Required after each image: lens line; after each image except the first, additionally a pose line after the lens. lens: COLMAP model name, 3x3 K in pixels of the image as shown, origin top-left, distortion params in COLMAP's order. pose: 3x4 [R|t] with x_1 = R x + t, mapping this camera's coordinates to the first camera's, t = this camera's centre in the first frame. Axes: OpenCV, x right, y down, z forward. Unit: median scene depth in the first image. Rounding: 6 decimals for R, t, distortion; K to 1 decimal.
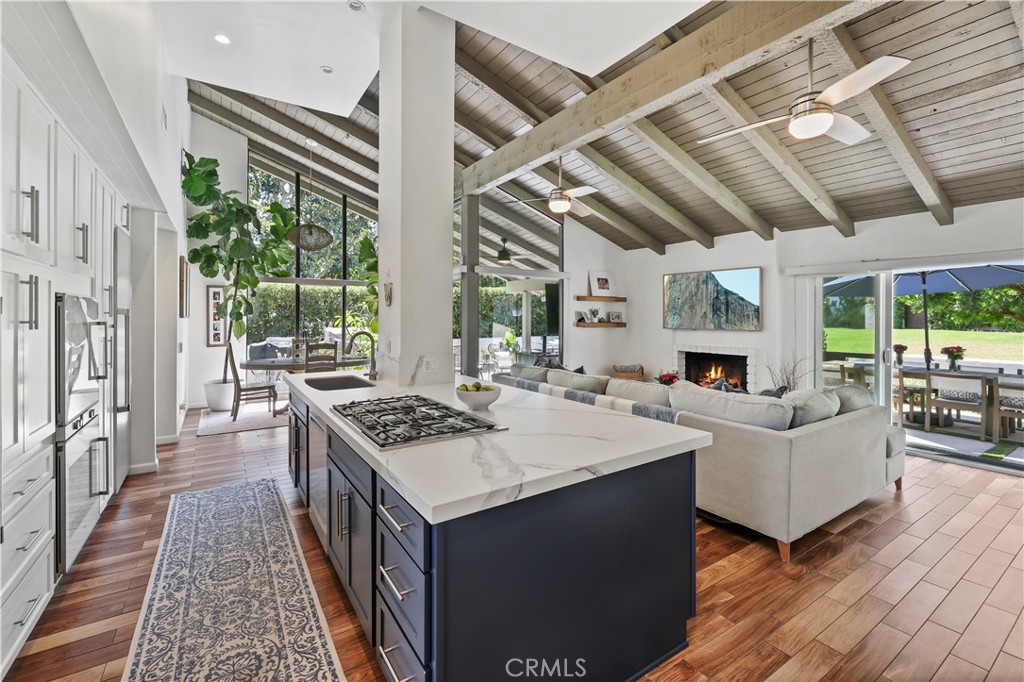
lens RADIAL K [[445.0, 0, 511.9], [0, 445.0, 317.0], [0, 0, 1]] dist [-0.000415, 0.000003]
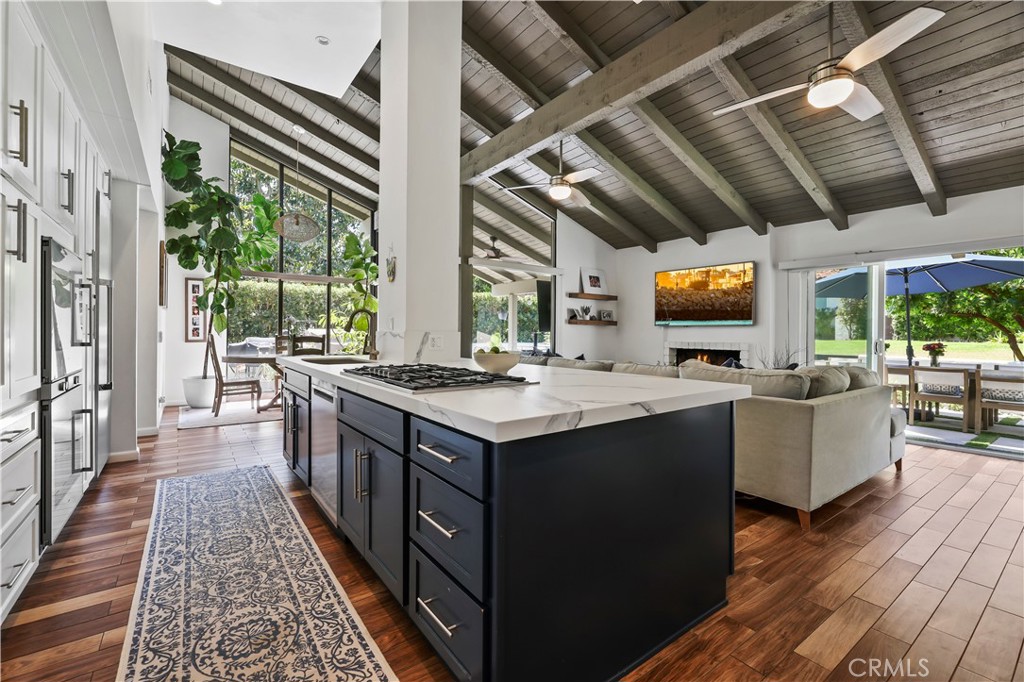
lens RADIAL K [[443.5, 0, 506.3], [0, 443.5, 333.5], [0, 0, 1]] dist [-0.000214, -0.000058]
pose [[0.999090, 0.005673, 0.042277, -0.043593], [-0.005744, 0.999982, 0.001560, 0.052938], [-0.042267, -0.001802, 0.999105, 0.021016]]
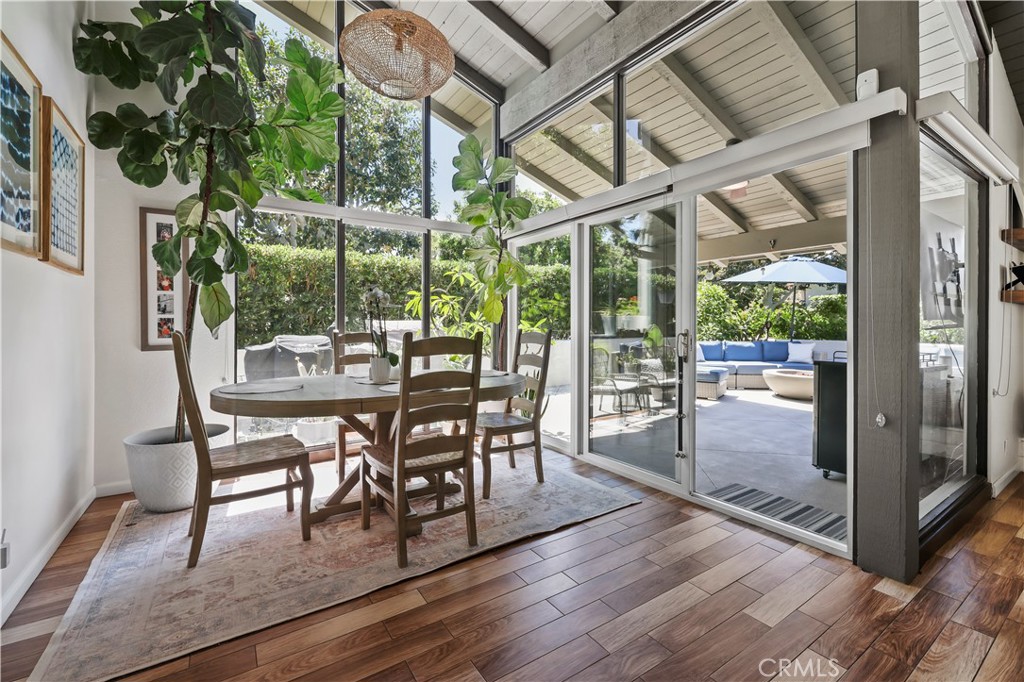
lens RADIAL K [[438.8, 0, 508.0], [0, 438.8, 326.0], [0, 0, 1]] dist [0.000272, 0.000235]
pose [[0.999990, -0.003524, -0.002850, -0.403219], [0.003531, 0.999991, 0.002239, 0.053939], [0.002842, -0.002249, 0.999993, 0.704414]]
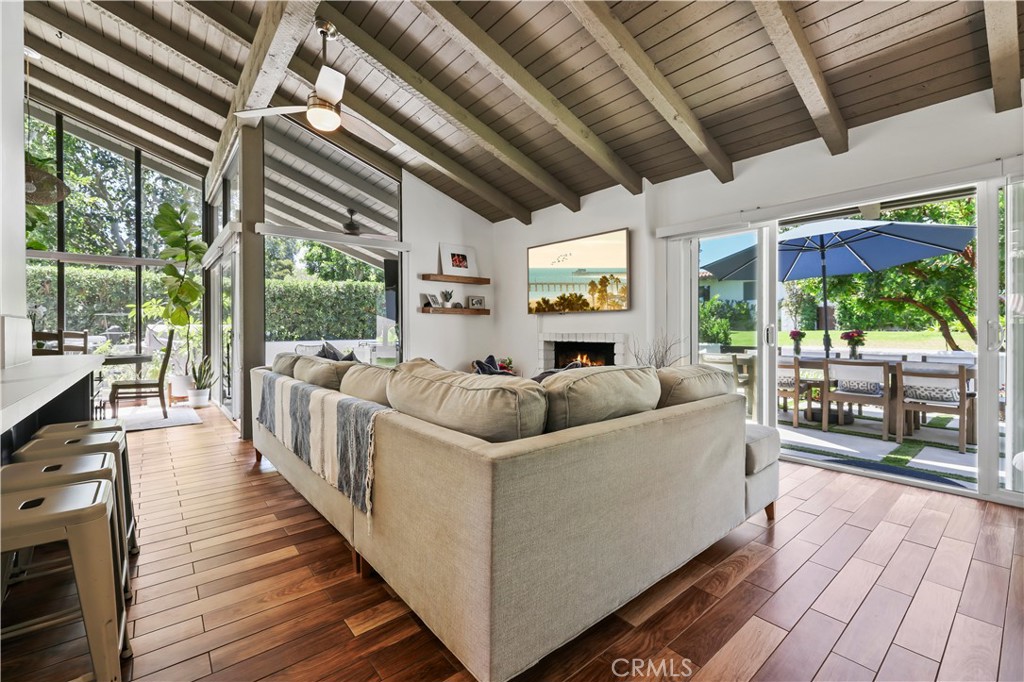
lens RADIAL K [[435.3, 0, 509.0], [0, 435.3, 331.6], [0, 0, 1]] dist [-0.000956, 0.000012]
pose [[0.995003, -0.007542, 0.099555, 0.274593], [0.007041, 0.999961, 0.005383, 0.064901], [-0.099592, -0.004655, 0.995018, 0.257765]]
